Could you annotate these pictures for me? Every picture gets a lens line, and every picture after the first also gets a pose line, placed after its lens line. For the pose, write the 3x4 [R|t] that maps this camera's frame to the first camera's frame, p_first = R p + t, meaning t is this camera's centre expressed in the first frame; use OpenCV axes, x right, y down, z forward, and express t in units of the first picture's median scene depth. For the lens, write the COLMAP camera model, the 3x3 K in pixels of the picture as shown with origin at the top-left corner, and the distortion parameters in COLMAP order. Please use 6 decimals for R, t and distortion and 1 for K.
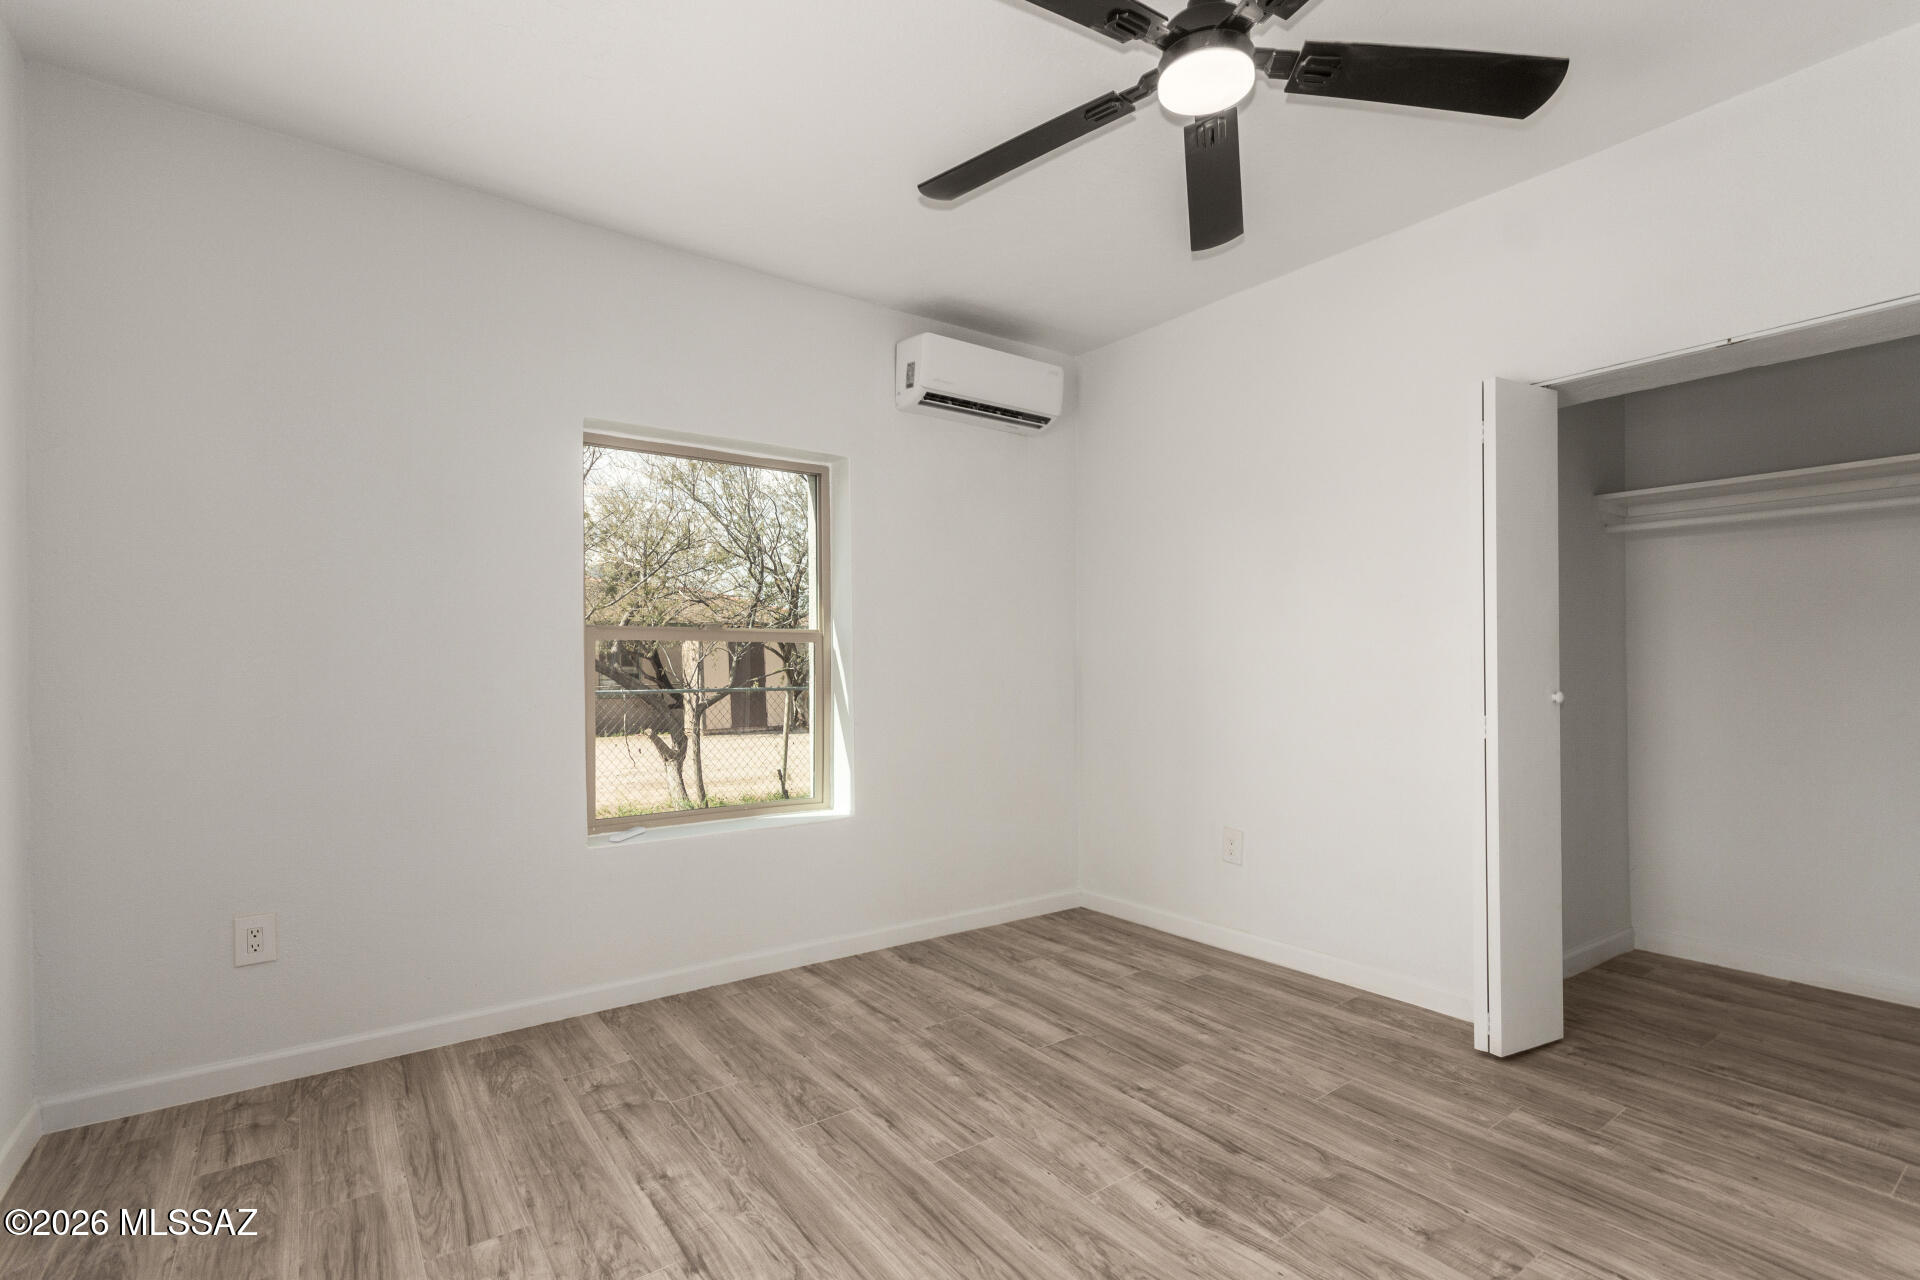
lens RADIAL K [[880.6, 0, 962.2], [0, 880.6, 672.4], [0, 0, 1]] dist [0.000216, 0.000117]
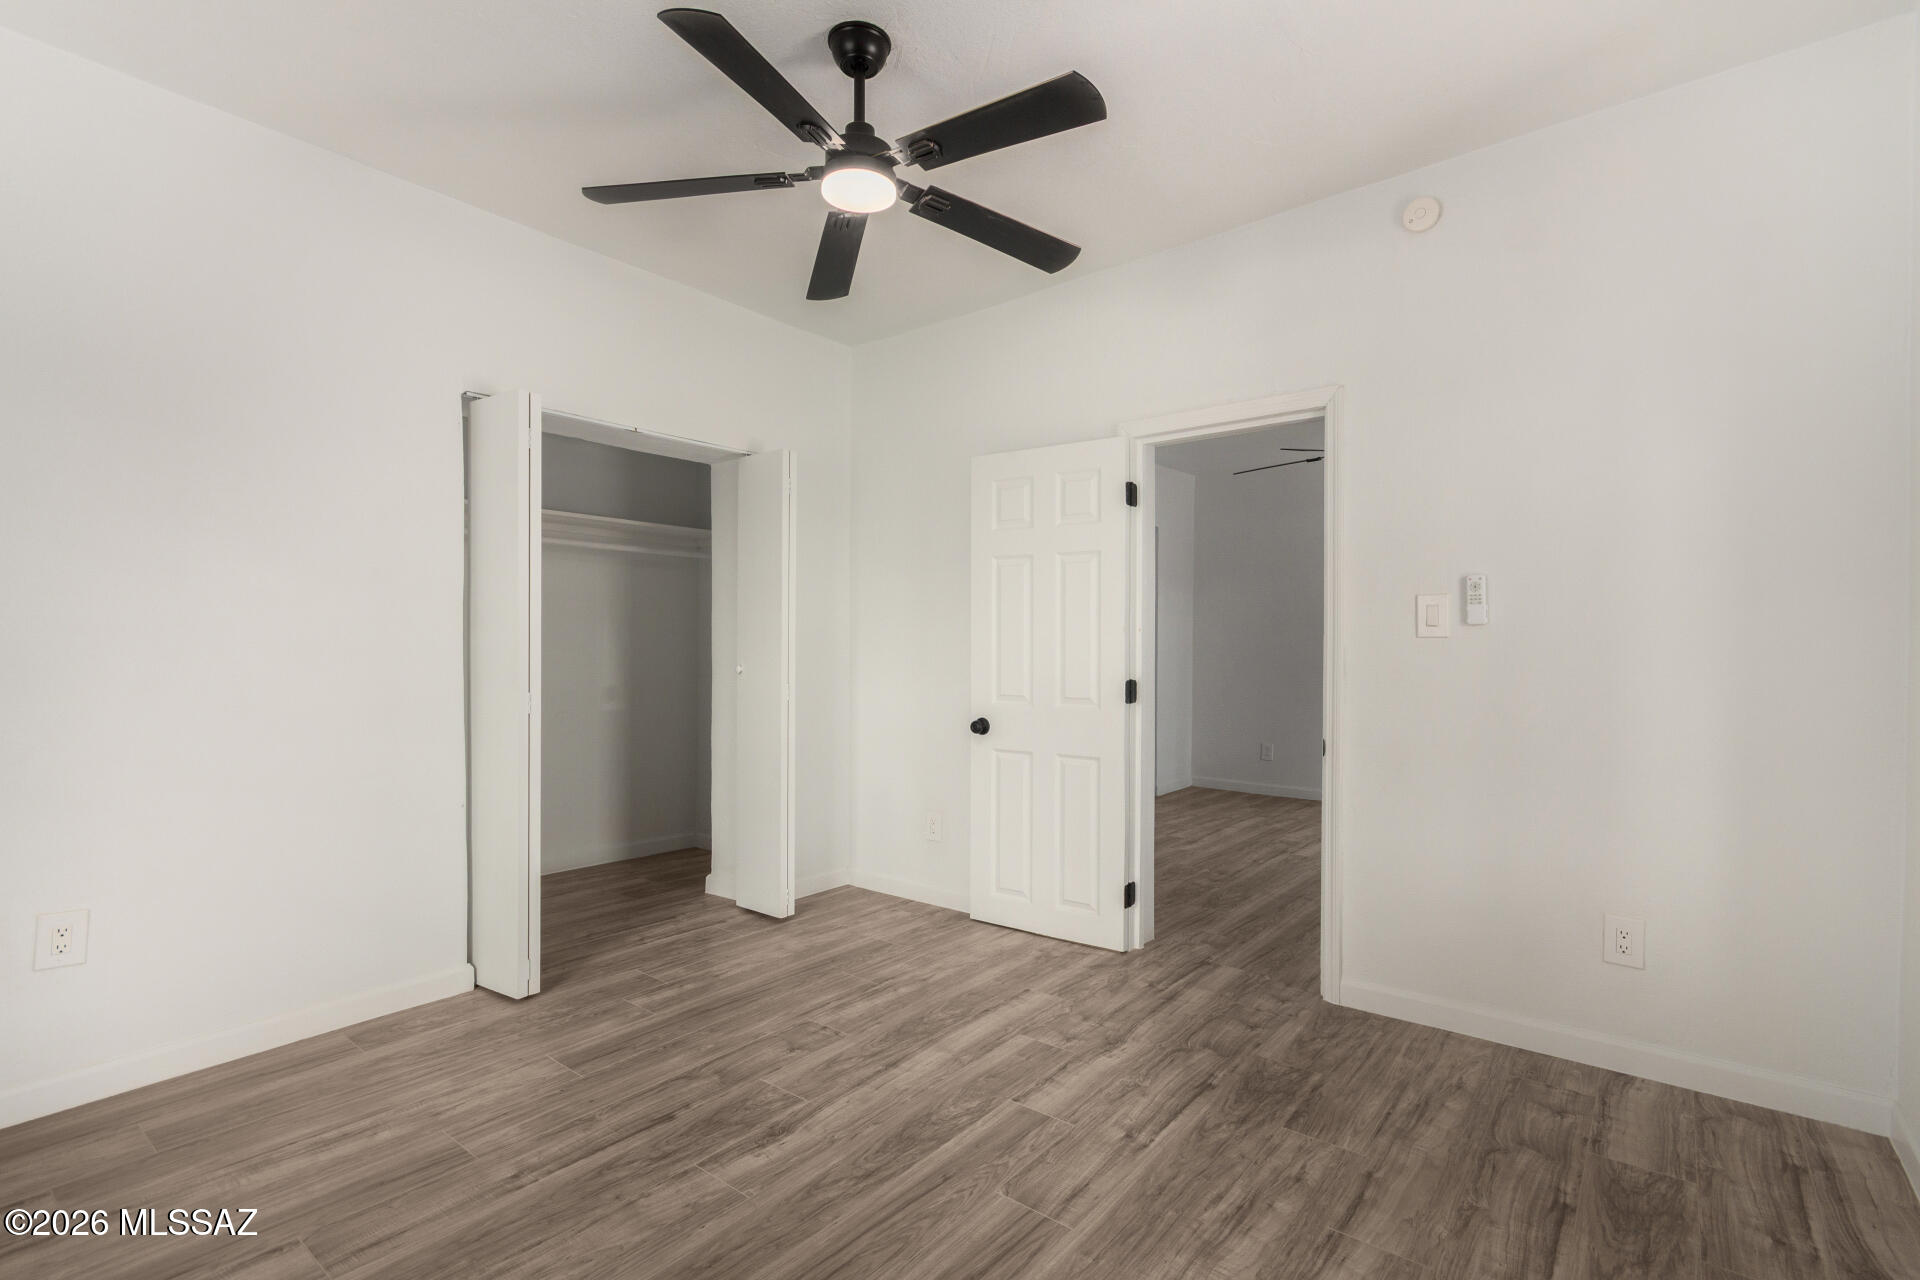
lens RADIAL K [[895.6, 0, 969.4], [0, 895.6, 646.8], [0, 0, 1]] dist [0.000570, 0.000194]
pose [[-0.264105, 0.004319, 0.964484, -0.828010], [0.008714, 0.999960, -0.002092, -0.003266], [-0.964455, 0.007852, -0.264132, 0.969694]]
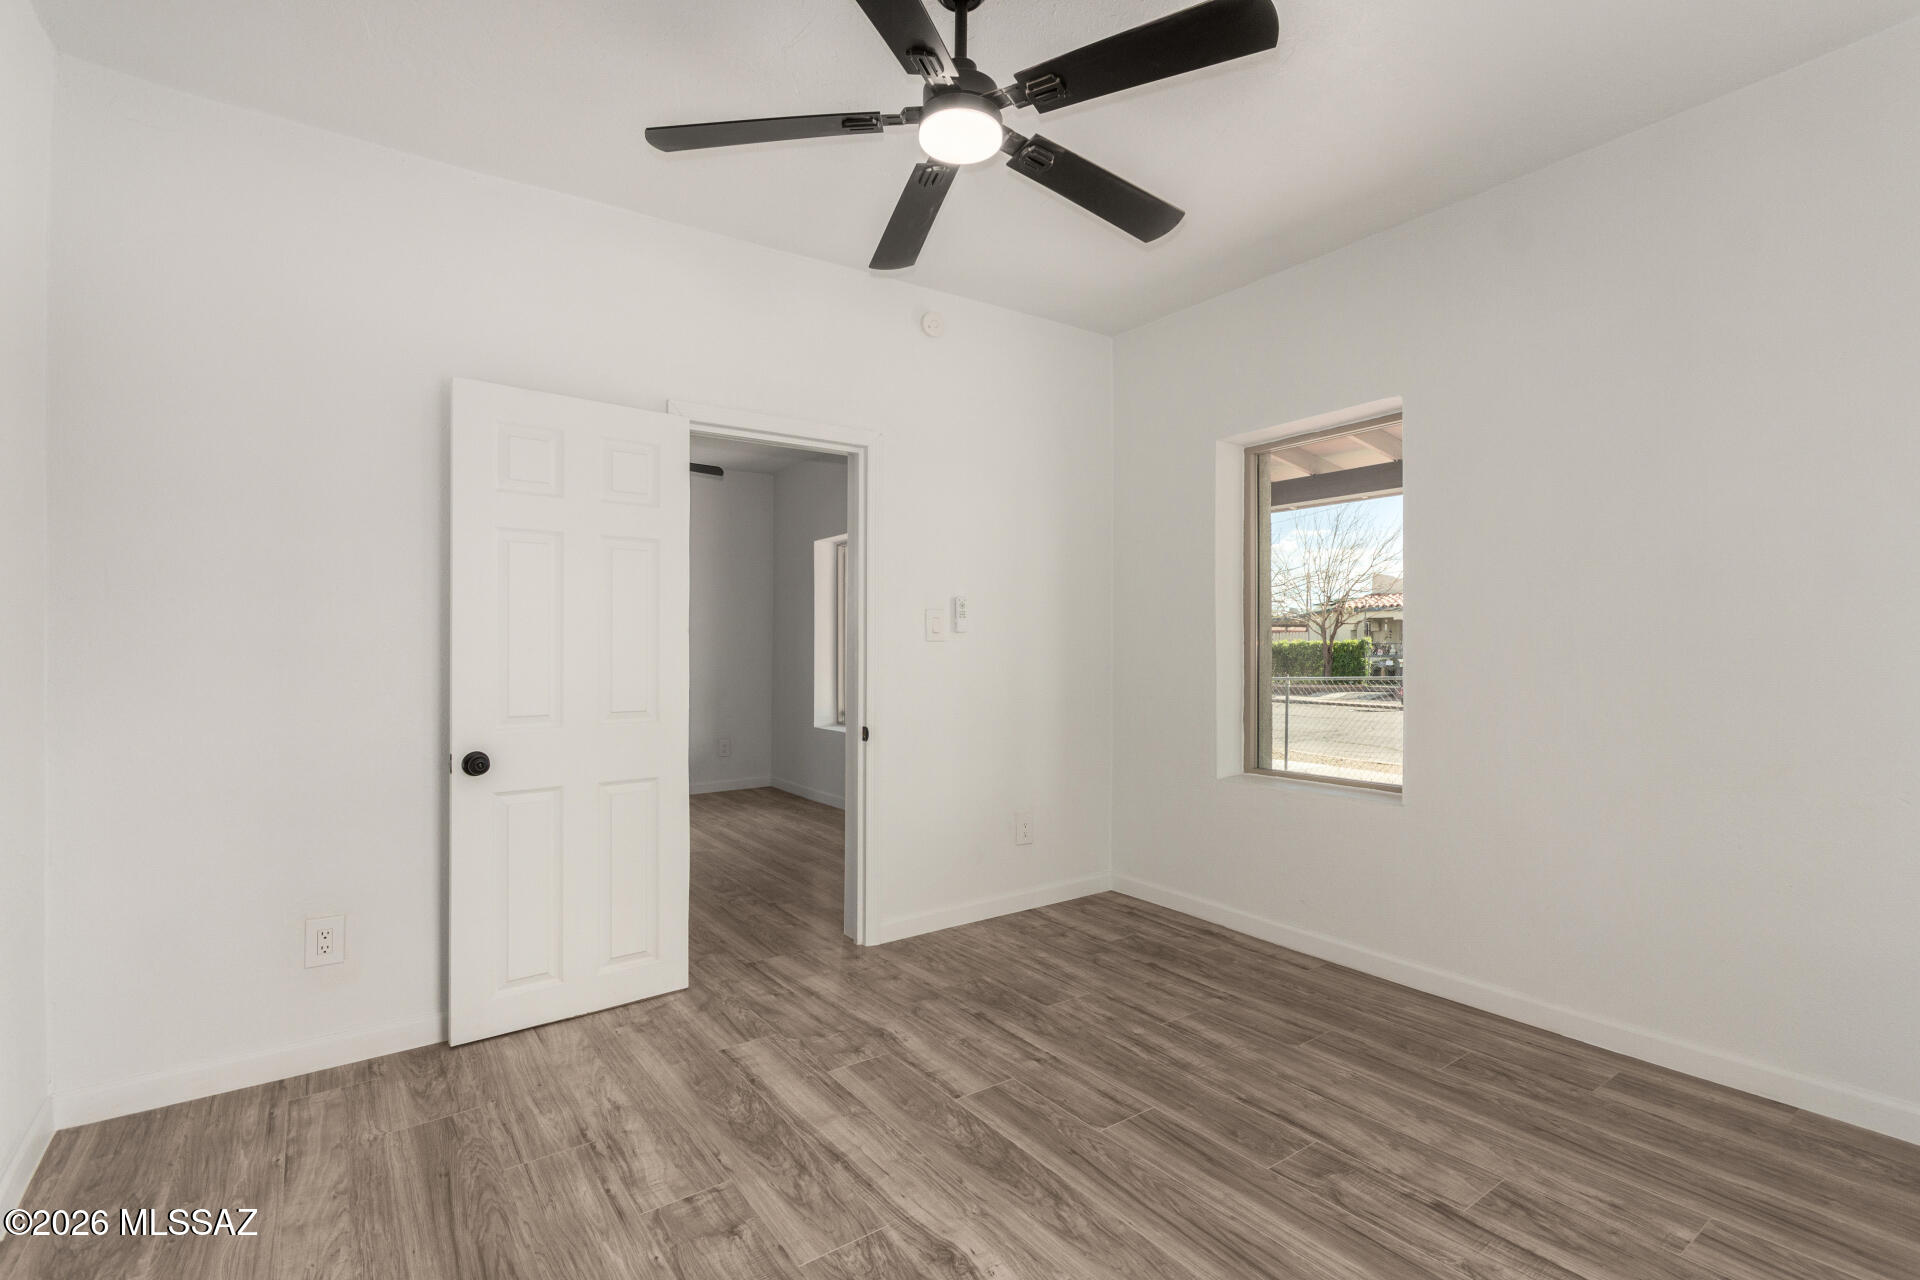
lens RADIAL K [[895.6, 0, 969.4], [0, 895.6, 646.8], [0, 0, 1]] dist [0.000570, 0.000194]
pose [[-0.999953, 0.008628, -0.004451, 0.227845], [0.008581, 0.999909, 0.010424, -0.021294], [0.004541, 0.010385, -0.999936, 1.756543]]
